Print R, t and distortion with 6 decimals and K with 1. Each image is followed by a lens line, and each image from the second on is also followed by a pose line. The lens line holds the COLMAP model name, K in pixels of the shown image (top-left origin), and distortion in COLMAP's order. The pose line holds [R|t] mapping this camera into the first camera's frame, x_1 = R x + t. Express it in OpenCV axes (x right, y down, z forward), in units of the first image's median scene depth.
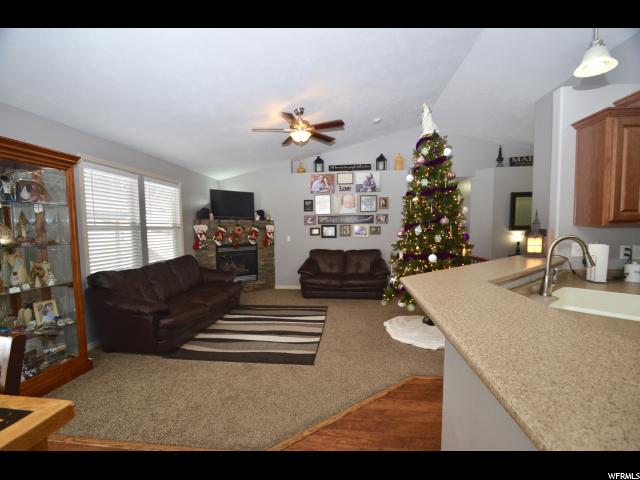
lens RADIAL K [[297.2, 0, 324.1], [0, 297.2, 253.9], [0, 0, 1]] dist [-0.004450, -0.006079]
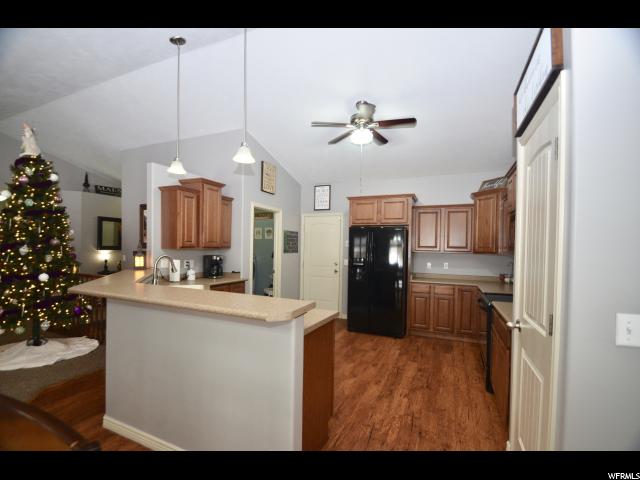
lens RADIAL K [[297.2, 0, 318.9], [0, 297.2, 250.9], [0, 0, 1]] dist [-0.004450, -0.006079]
pose [[0.304634, 0.007551, 0.952440, -0.211182], [0.060310, 0.997809, -0.027201, 0.005966], [-0.950558, 0.065728, 0.303511, -0.149916]]
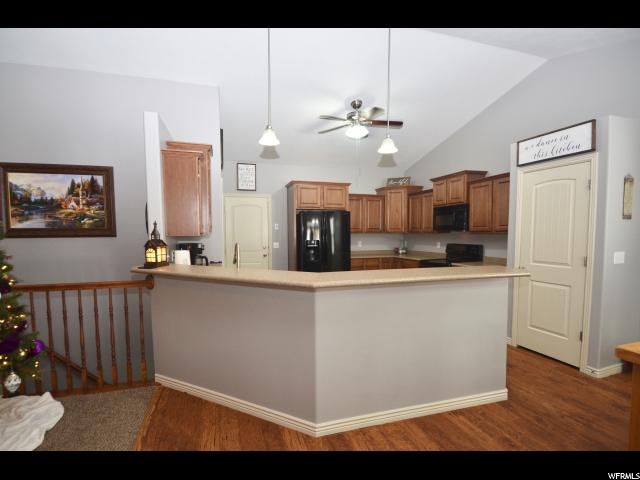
lens RADIAL K [[316.8, 0, 321.4], [0, 316.8, 245.0], [0, 0, 1]] dist [-0.006713, -0.000545]
pose [[-0.412029, -0.024880, 0.910831, -0.261152], [0.086196, 0.994080, 0.066147, -0.041951], [-0.907084, 0.105764, -0.407445, 0.439937]]
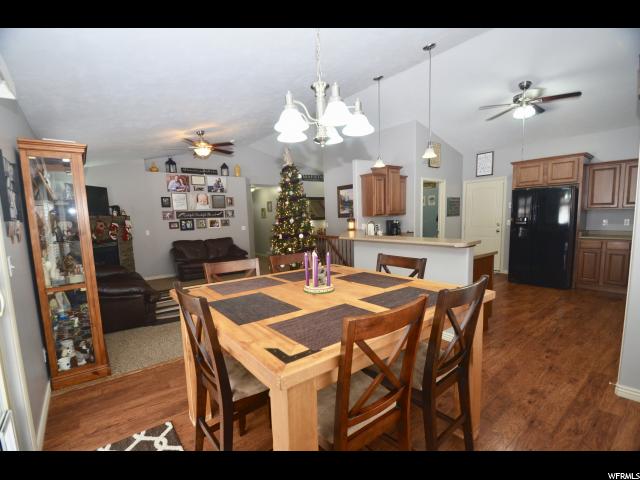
lens RADIAL K [[297.2, 0, 317.8], [0, 297.2, 252.2], [0, 0, 1]] dist [-0.004450, -0.006079]
pose [[0.718386, -0.094143, 0.689245, -0.534378], [0.082842, 0.995327, 0.049607, 0.020593], [-0.690695, 0.021461, 0.722828, -0.242071]]
